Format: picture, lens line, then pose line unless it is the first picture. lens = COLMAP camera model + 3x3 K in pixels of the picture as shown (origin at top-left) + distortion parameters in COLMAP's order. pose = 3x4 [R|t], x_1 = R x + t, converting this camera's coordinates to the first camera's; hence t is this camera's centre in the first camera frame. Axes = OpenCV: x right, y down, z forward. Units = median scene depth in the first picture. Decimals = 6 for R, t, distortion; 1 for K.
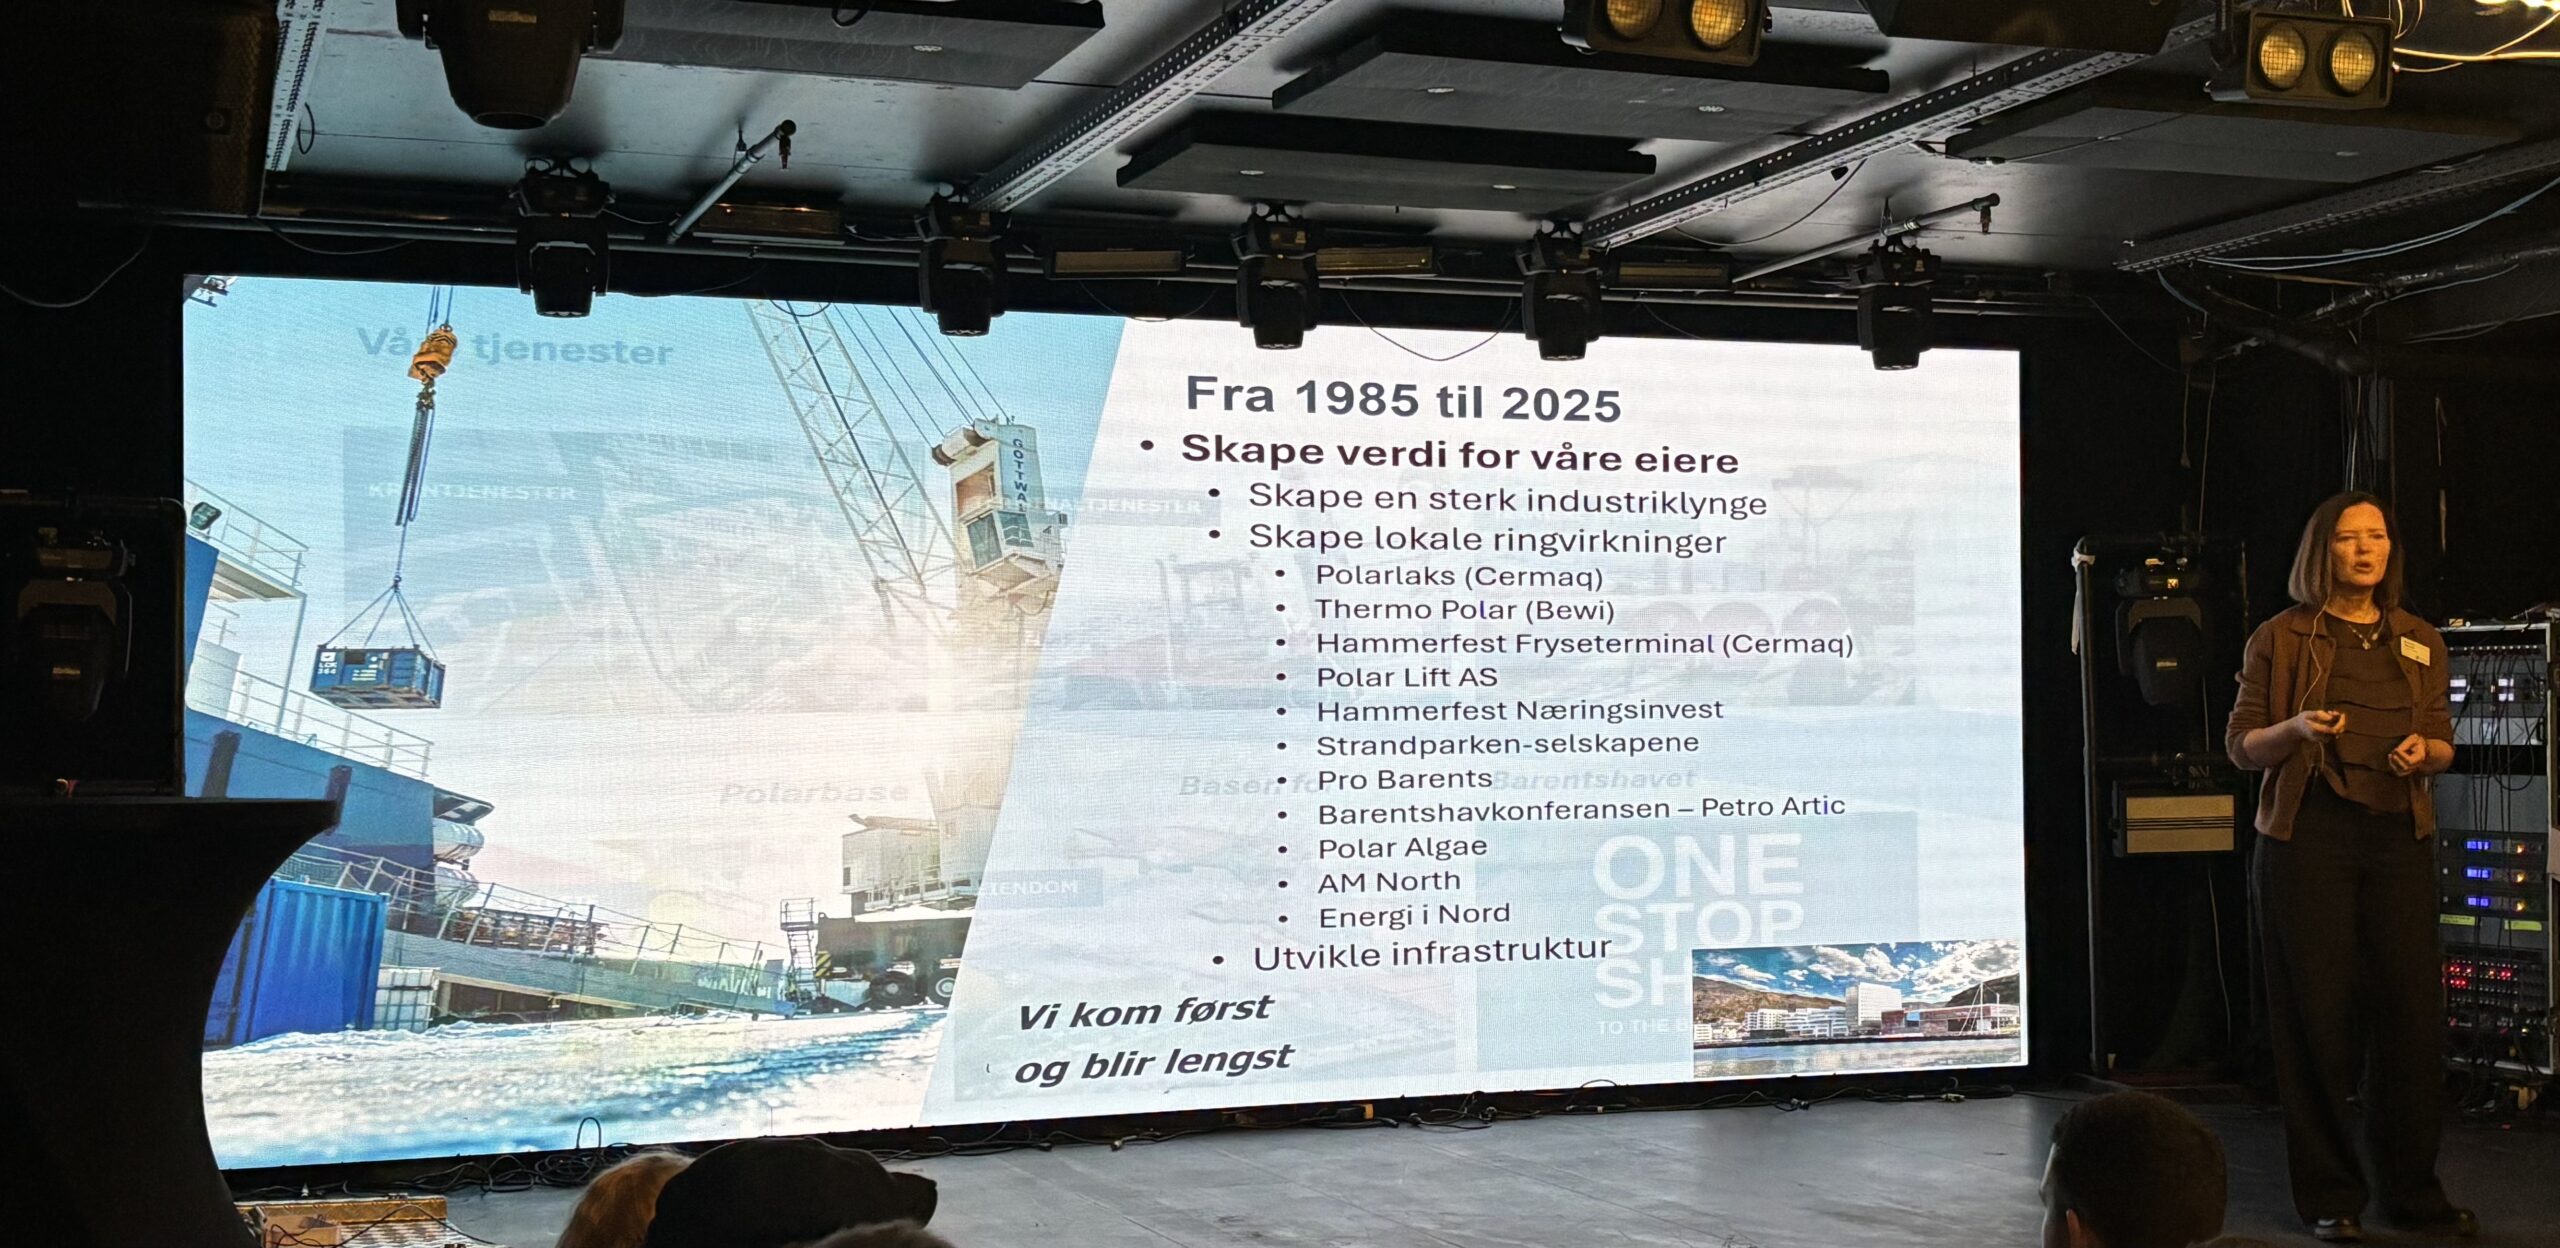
lens RADIAL K [[3177.9, 0, 1364.4], [0, 3177.9, 687.8], [0, 0, 1]] dist [0.097913, 0.000000]
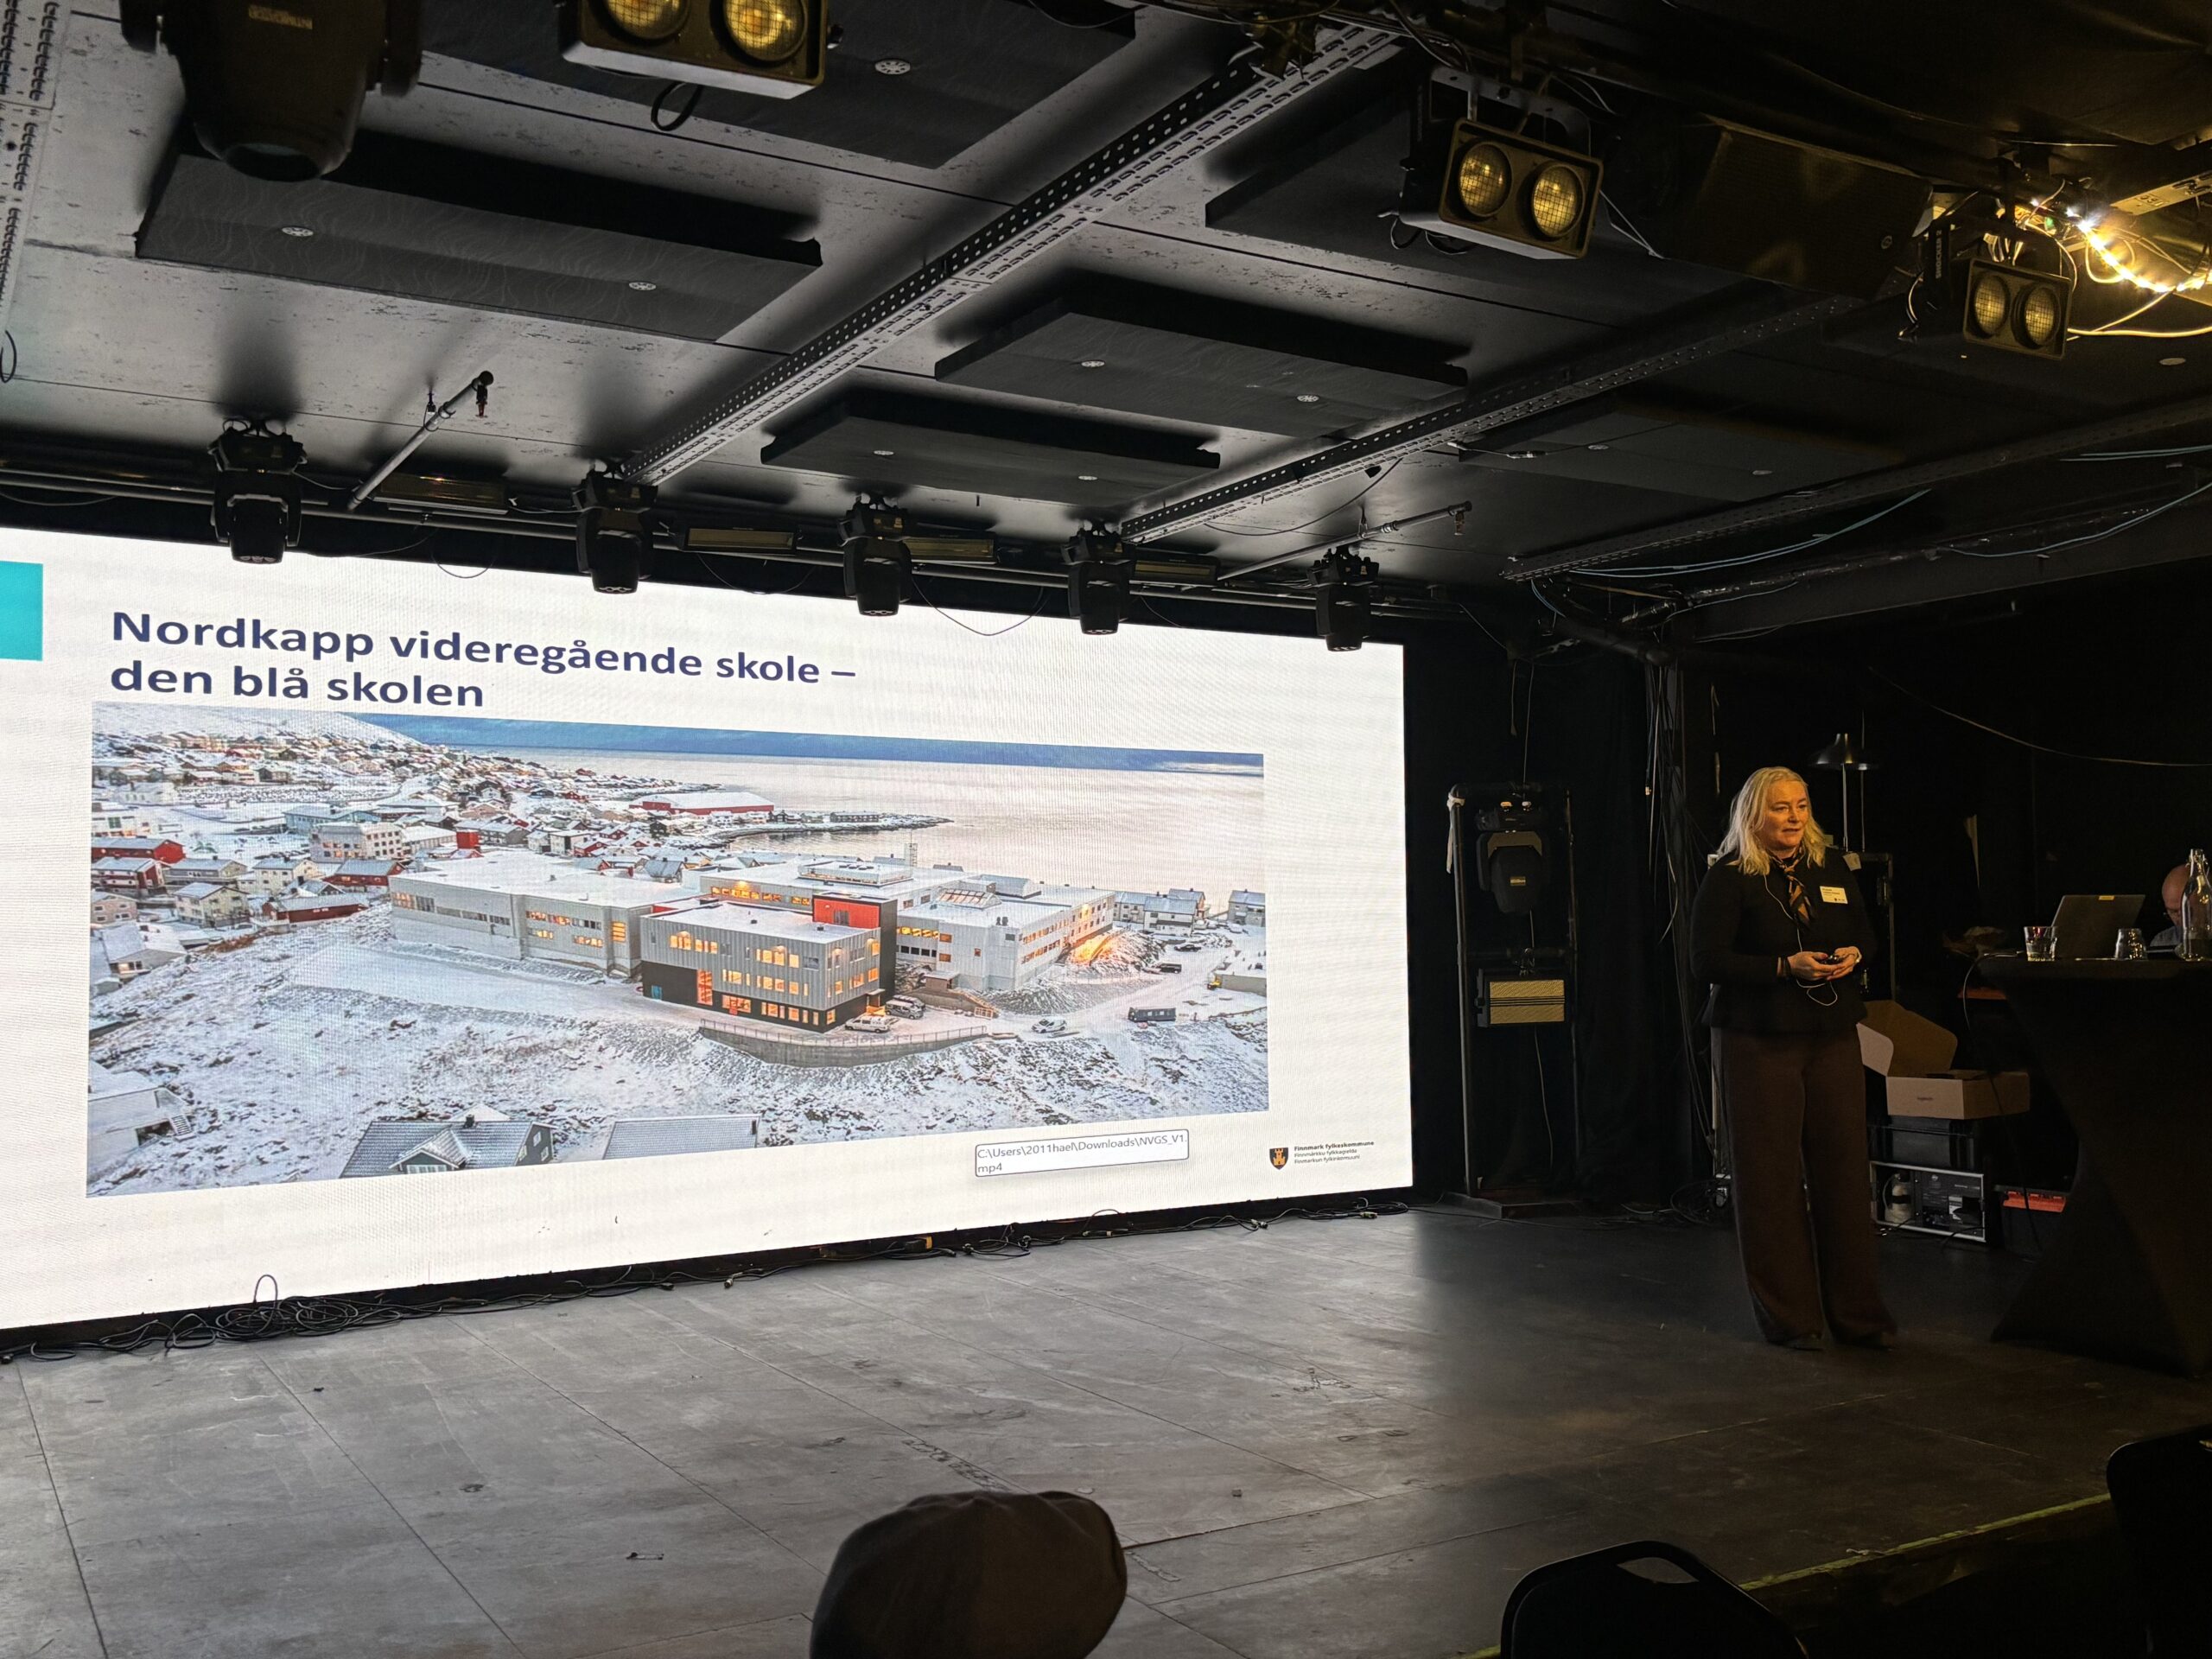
lens RADIAL K [[2003.5, 0, 1084.1], [0, 2003.5, 843.7], [0, 0, 1]] dist [0.031295, 0.001339]
pose [[0.986106, 0.006410, 0.165991, -0.075021], [-0.001650, 0.999584, -0.028802, 0.001512], [-0.166107, 0.028128, 0.985706, 0.242473]]
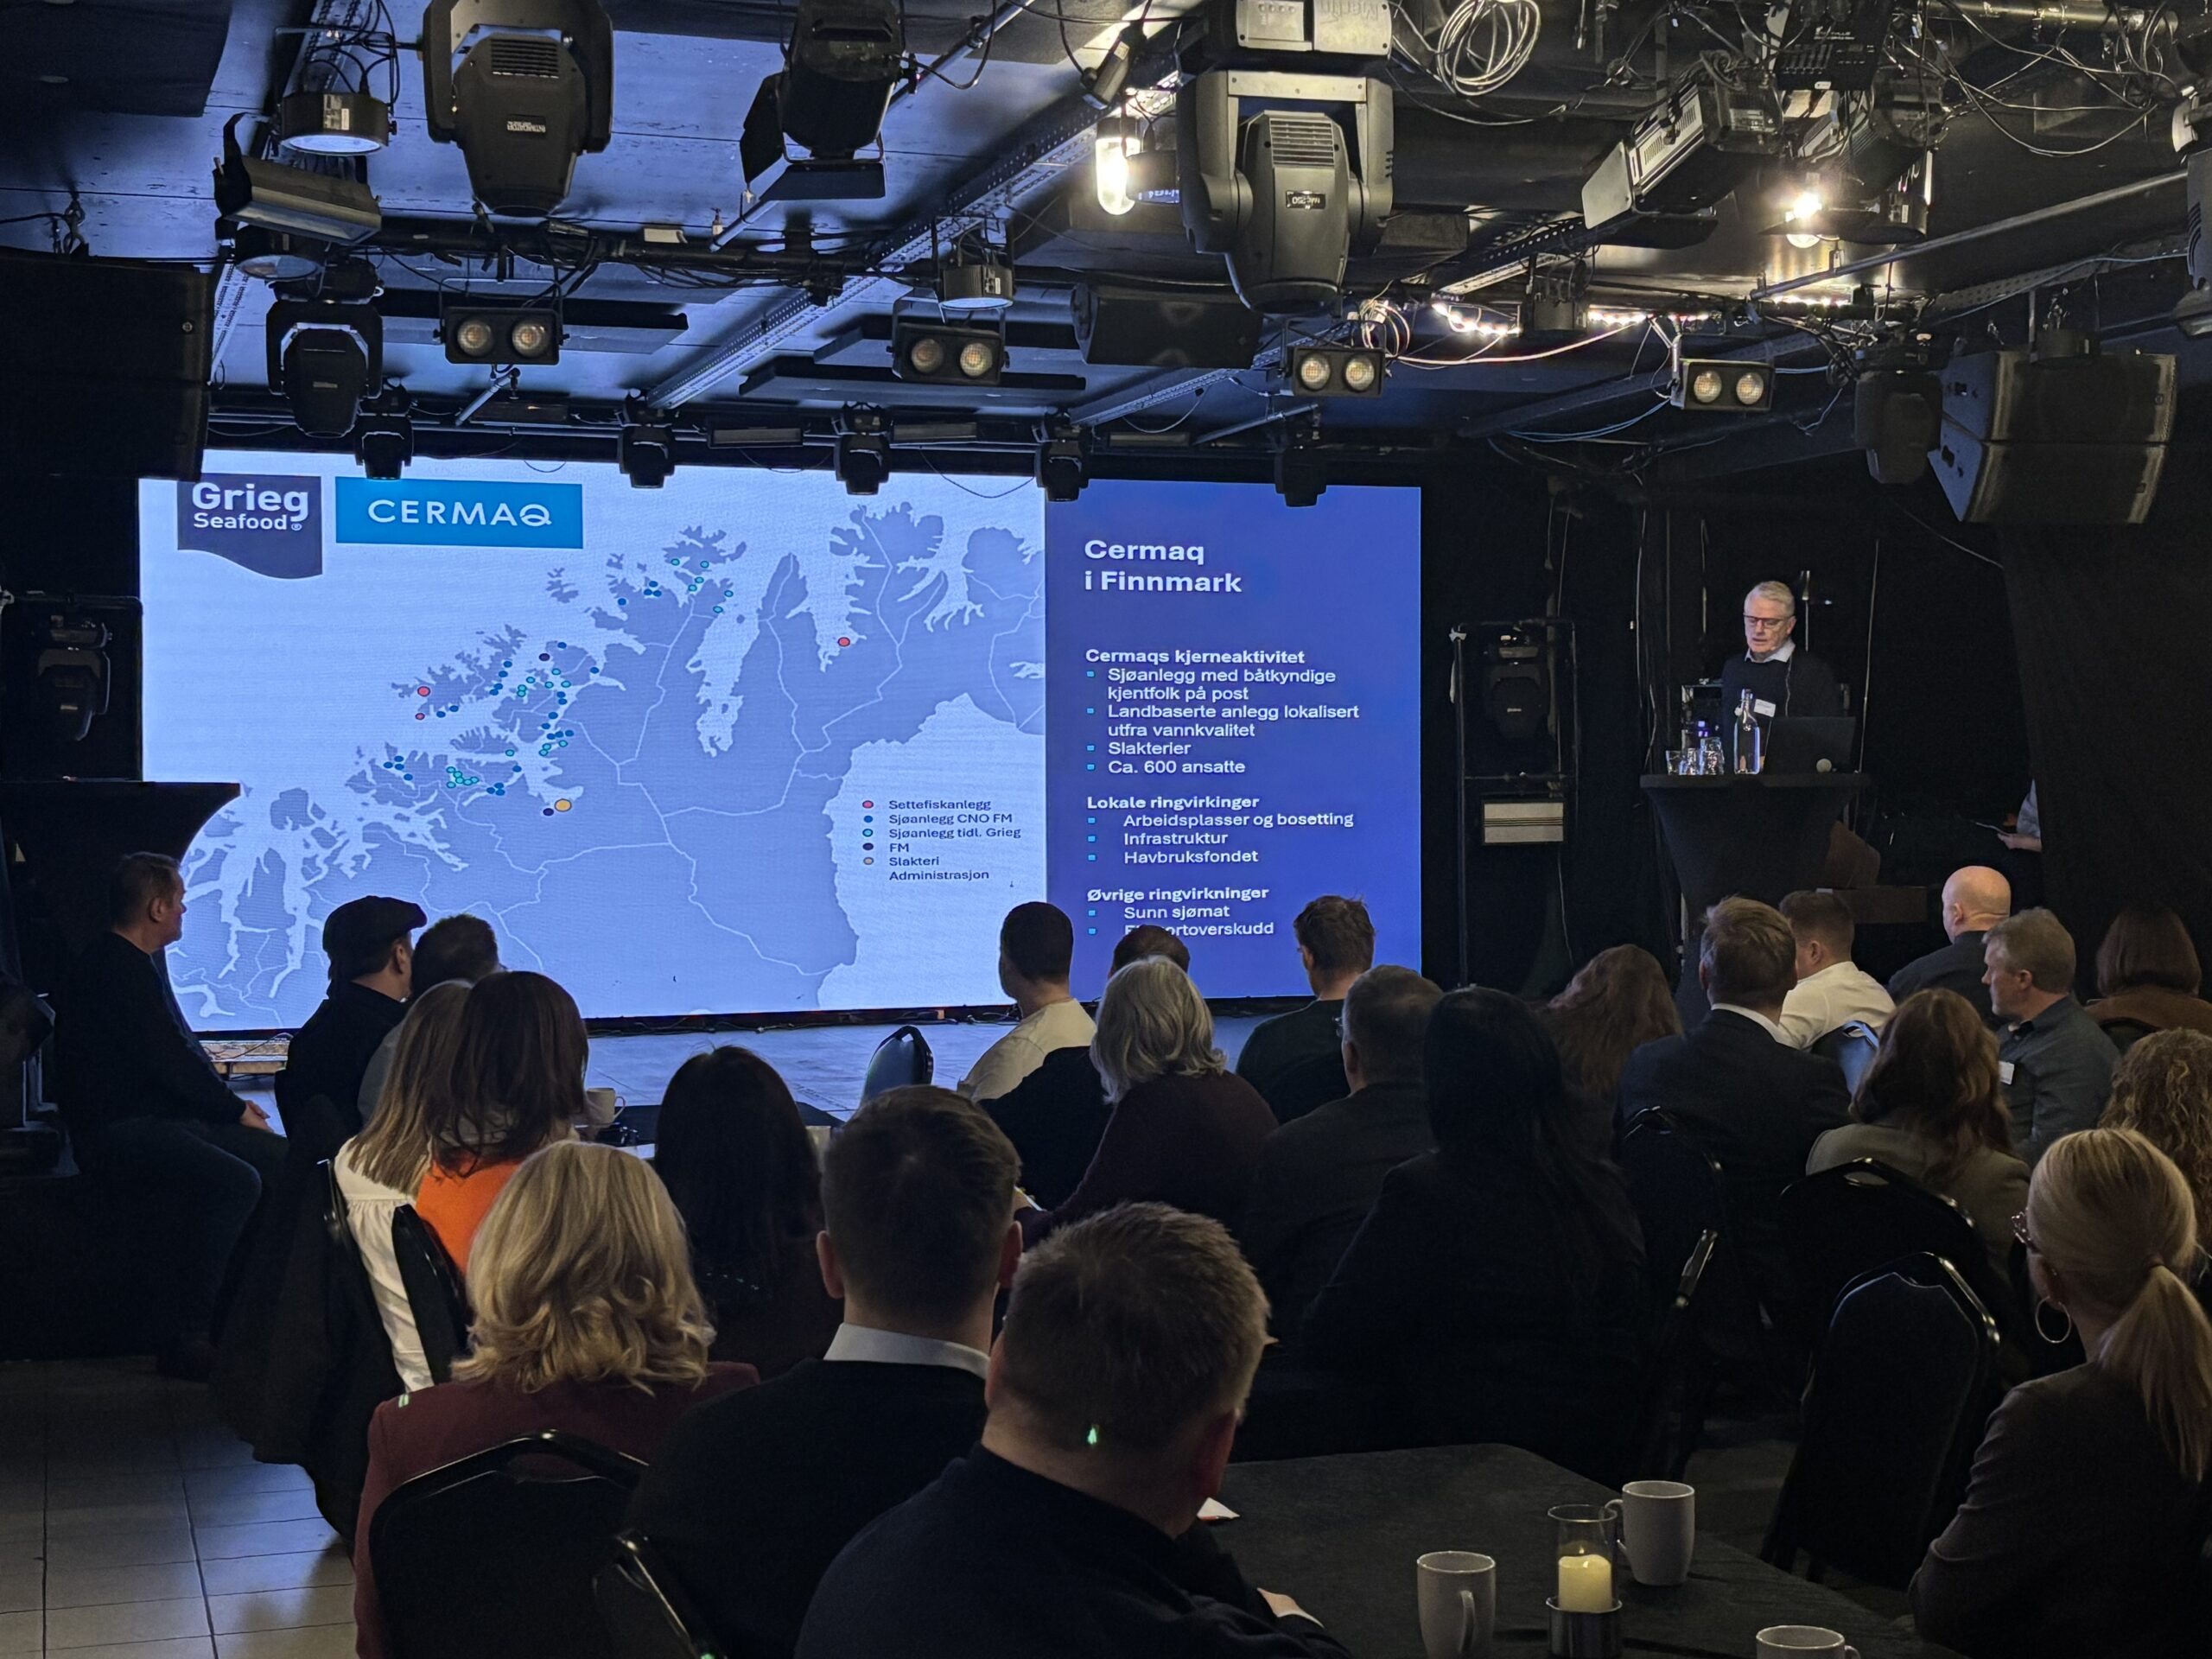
lens RADIAL K [[3158.7, 0, 1104.3], [0, 3158.7, 834.5], [0, 0, 1]] dist [0.137498, 0.000000]
pose [[0.998993, 0.006184, -0.044442, 0.152562], [-0.004710, 0.999437, 0.033205, 0.002267], [0.044622, -0.032962, 0.998460, -0.479850]]
